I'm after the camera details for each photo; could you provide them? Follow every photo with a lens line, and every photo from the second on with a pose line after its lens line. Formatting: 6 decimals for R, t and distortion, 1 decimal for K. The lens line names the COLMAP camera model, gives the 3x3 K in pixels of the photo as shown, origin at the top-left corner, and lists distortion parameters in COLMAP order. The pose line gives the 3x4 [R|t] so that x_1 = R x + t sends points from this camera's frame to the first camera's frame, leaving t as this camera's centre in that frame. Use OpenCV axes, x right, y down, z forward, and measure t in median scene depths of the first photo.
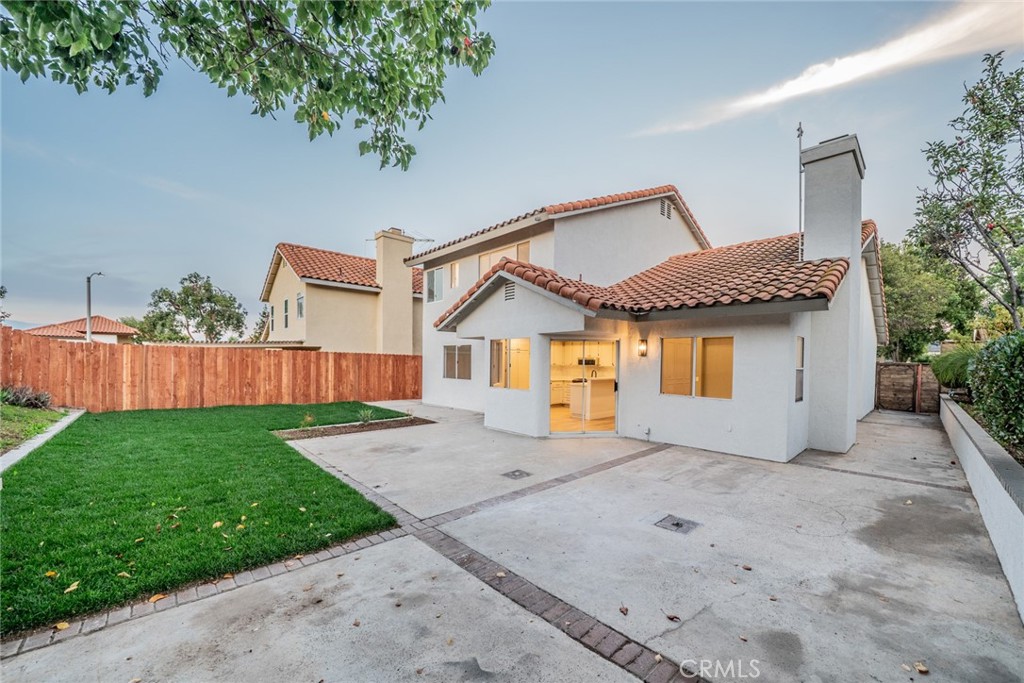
lens RADIAL K [[386.1, 0, 560.1], [0, 386.1, 366.5], [0, 0, 1]] dist [-0.009438, -0.000004]
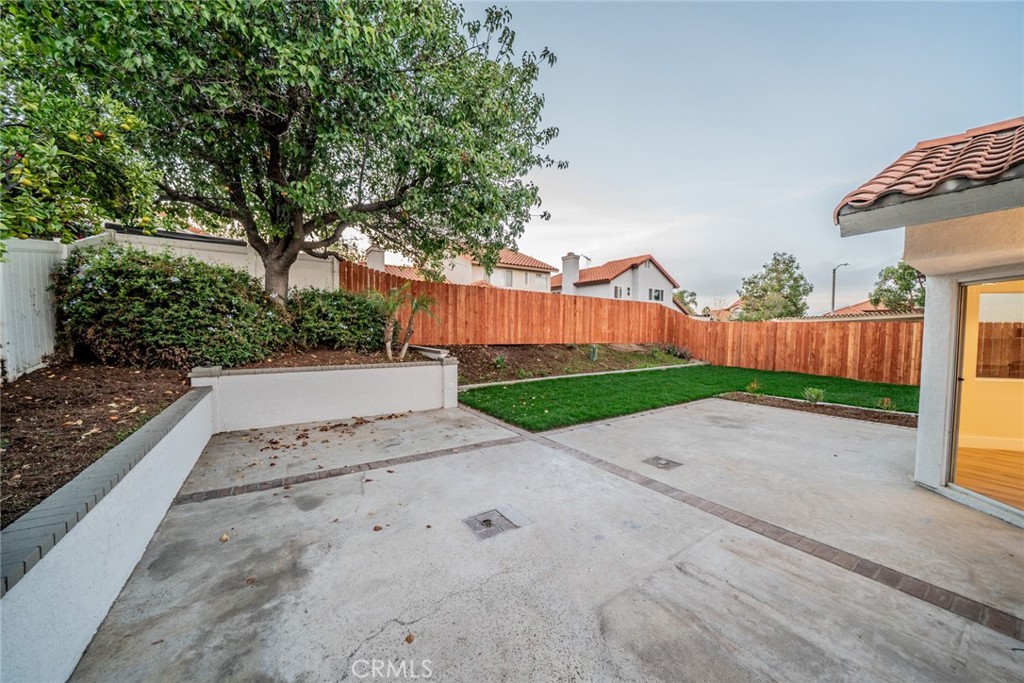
lens RADIAL K [[349.2, 0, 509.6], [0, 349.2, 344.5], [0, 0, 1]] dist [-0.006688, -0.000059]
pose [[-0.215780, 0.027871, -0.976044, 0.496733], [-0.015872, 0.999360, 0.032045, -0.001419], [0.976313, 0.022406, -0.215200, 0.582514]]
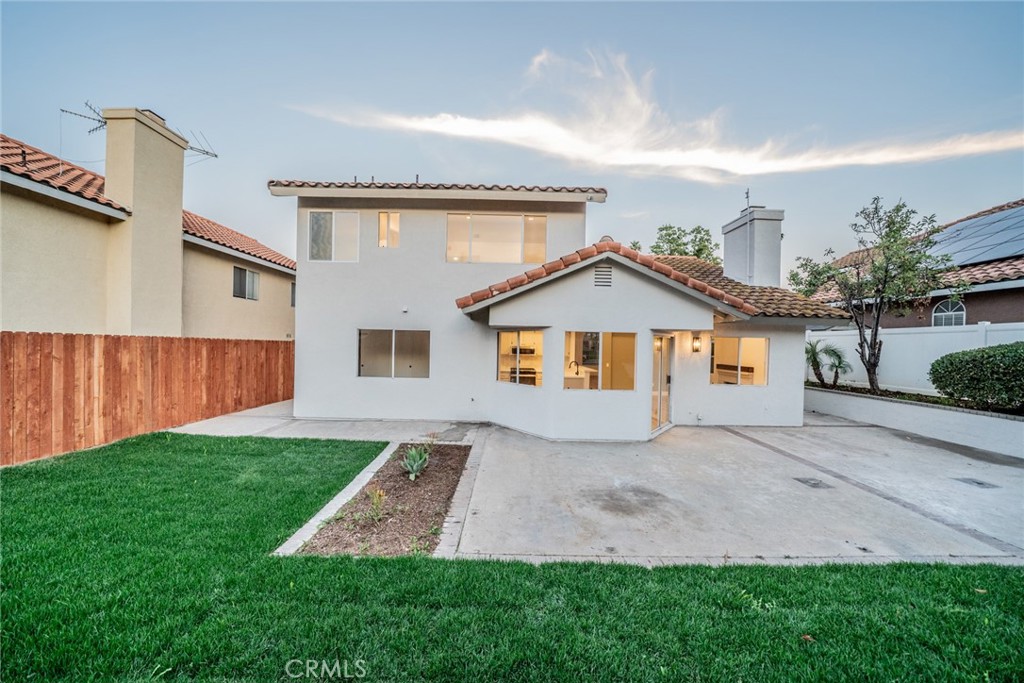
lens RADIAL K [[349.9, 0, 512.0], [0, 349.9, 341.5], [0, 0, 1]] dist [-0.018111, 0.000183]
pose [[0.725717, 0.005069, 0.687975, -0.892664], [-0.003376, 0.999987, -0.003806, -0.051793], [-0.687985, 0.000439, 0.725724, 0.625328]]
